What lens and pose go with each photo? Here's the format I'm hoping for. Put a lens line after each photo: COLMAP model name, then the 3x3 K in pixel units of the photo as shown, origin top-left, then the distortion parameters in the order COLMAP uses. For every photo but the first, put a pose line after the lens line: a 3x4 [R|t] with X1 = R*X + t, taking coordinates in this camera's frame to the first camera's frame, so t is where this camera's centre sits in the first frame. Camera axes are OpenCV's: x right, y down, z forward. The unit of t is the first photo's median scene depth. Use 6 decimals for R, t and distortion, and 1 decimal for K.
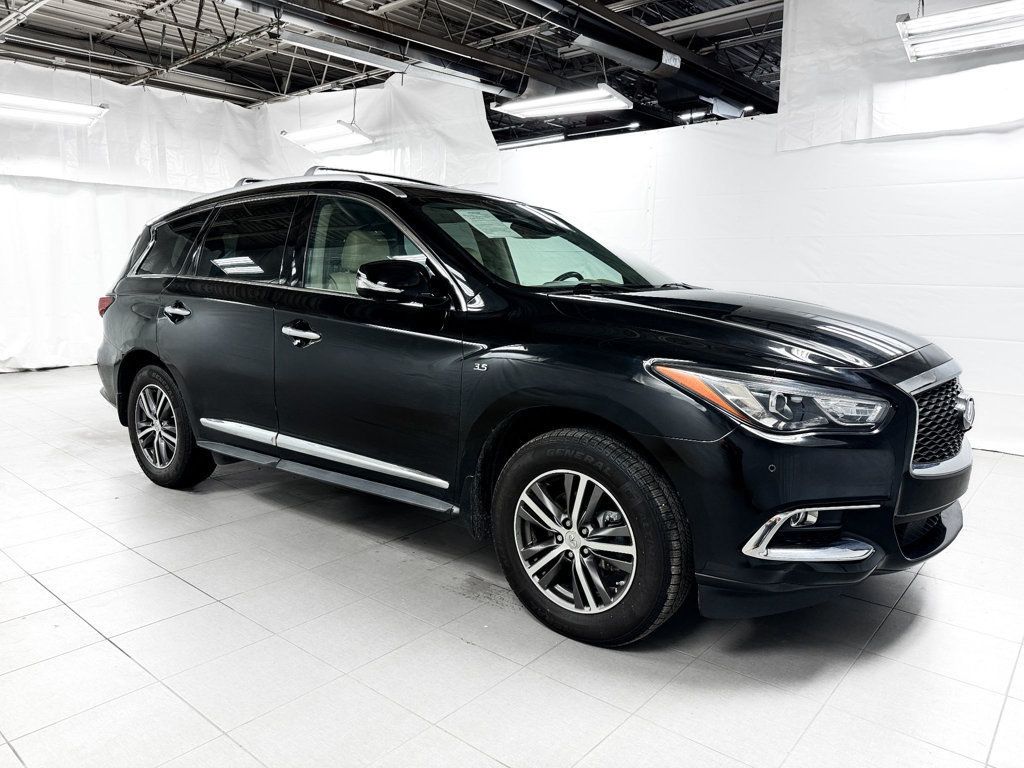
lens RADIAL K [[727.1, 0, 508.2], [0, 727.1, 391.3], [0, 0, 1]] dist [-0.000982, -0.002322]
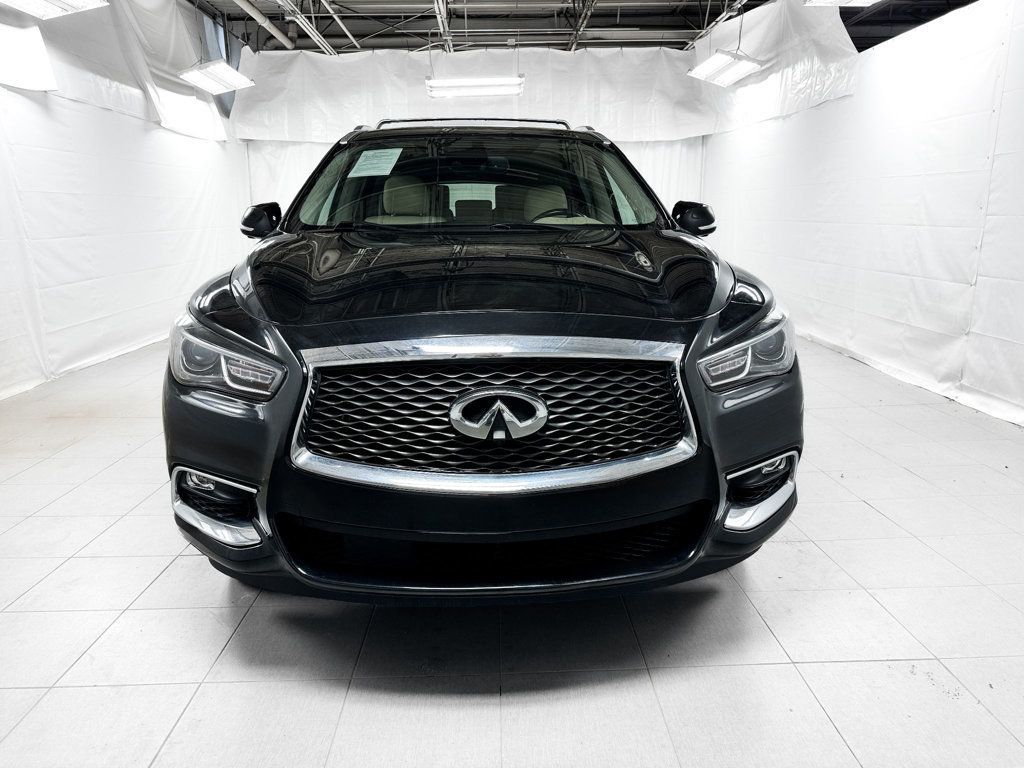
lens RADIAL K [[727.1, 0, 508.2], [0, 727.1, 391.3], [0, 0, 1]] dist [-0.000982, -0.002322]
pose [[0.671240, 0.152495, -0.725384, 0.312347], [-0.102132, 0.988302, 0.113258, -0.016649], [0.734170, -0.001939, 0.678963, 0.162375]]
